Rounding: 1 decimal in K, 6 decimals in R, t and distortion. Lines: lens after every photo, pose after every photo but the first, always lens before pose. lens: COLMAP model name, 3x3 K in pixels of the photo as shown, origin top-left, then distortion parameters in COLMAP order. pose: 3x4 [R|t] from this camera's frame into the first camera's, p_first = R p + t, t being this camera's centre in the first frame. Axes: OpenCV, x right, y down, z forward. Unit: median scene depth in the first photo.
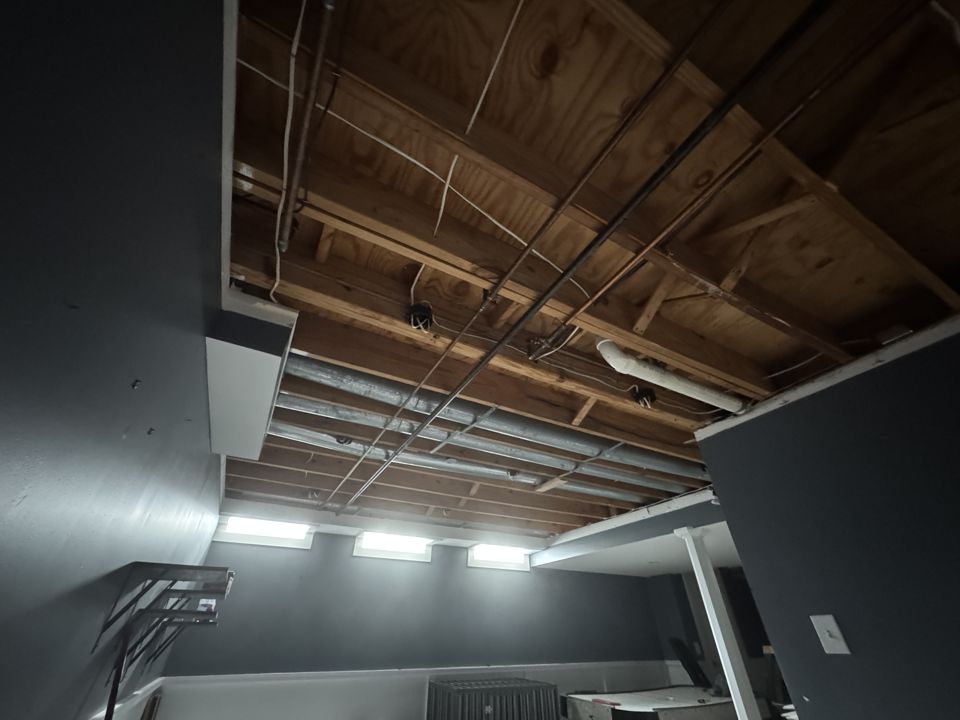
lens RADIAL K [[387.4, 0, 480.0], [0, 387.4, 360.0], [0, 0, 1]] dist [0.000414, 0.000509]
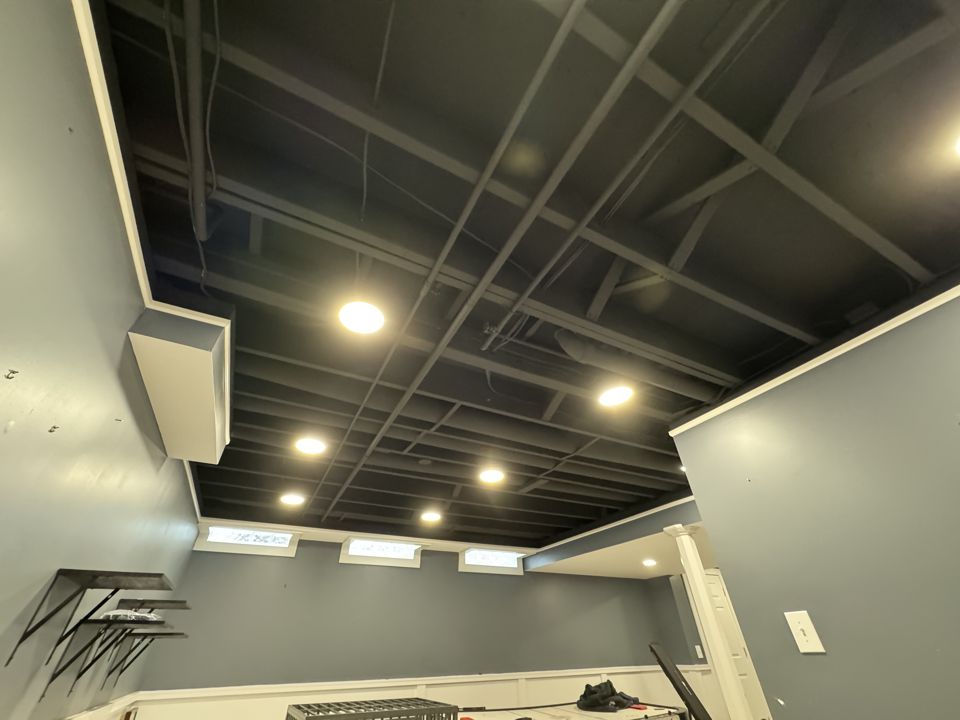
lens RADIAL K [[381.3, 0, 480.0], [0, 381.3, 360.0], [0, 0, 1]] dist [0.000896, -0.000288]
pose [[0.999381, -0.031416, -0.015847, 0.113763], [0.031047, 0.999252, -0.023066, 0.036913], [0.016560, 0.022559, 0.999608, 0.039186]]
